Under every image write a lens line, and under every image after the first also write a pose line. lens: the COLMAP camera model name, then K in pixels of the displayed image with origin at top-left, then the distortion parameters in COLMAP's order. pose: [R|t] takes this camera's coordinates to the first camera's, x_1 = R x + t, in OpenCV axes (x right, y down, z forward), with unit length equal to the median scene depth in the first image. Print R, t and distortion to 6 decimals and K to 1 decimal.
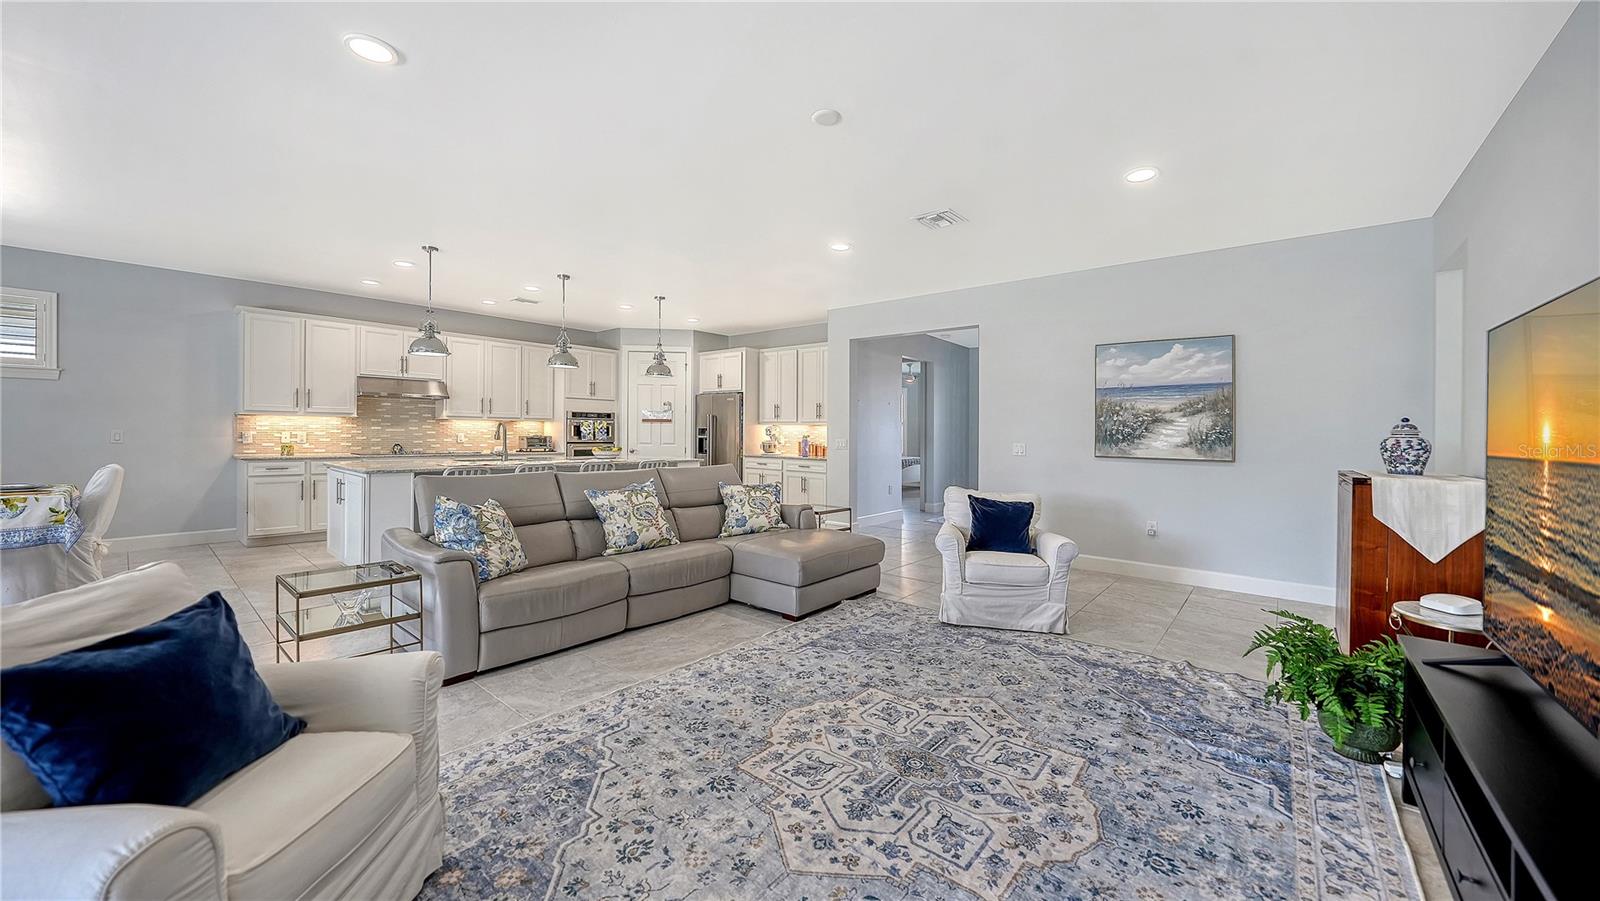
lens RADIAL K [[584.9, 0, 792.8], [0, 584.9, 432.2], [0, 0, 1]] dist [-0.010396, 0.001645]
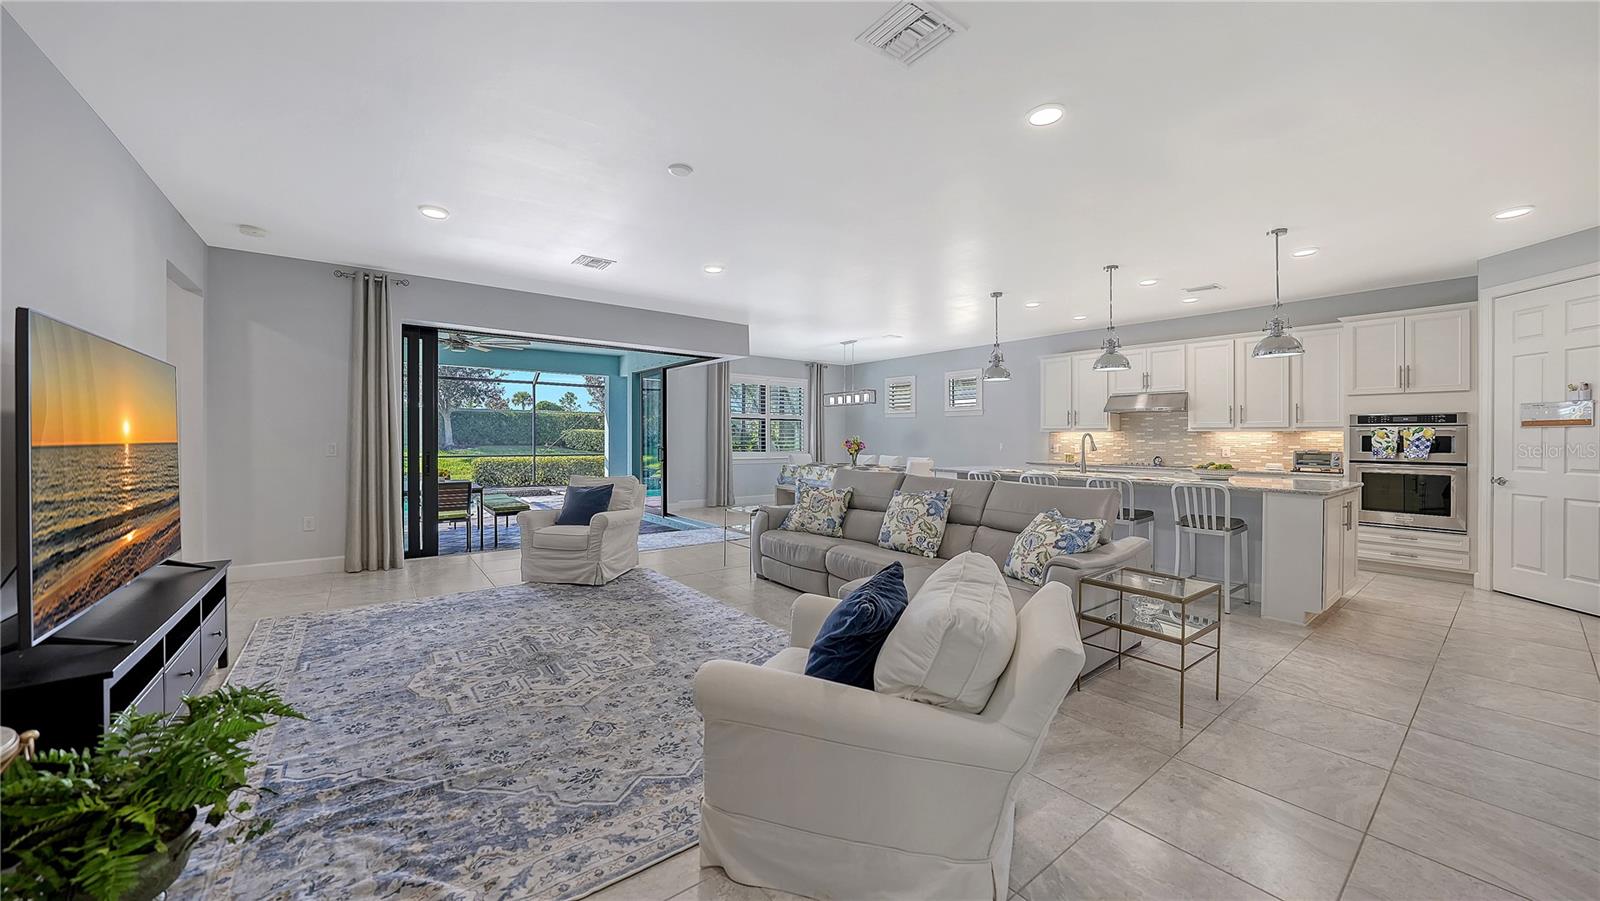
lens RADIAL K [[584.9, 0, 807.7], [0, 584.9, 439.4], [0, 0, 1]] dist [-0.010396, 0.001645]
pose [[-0.213142, -0.014549, -0.976913, 1.065503], [-0.008454, 0.999879, -0.013047, 0.017369], [0.976985, 0.005478, -0.213240, 1.380440]]
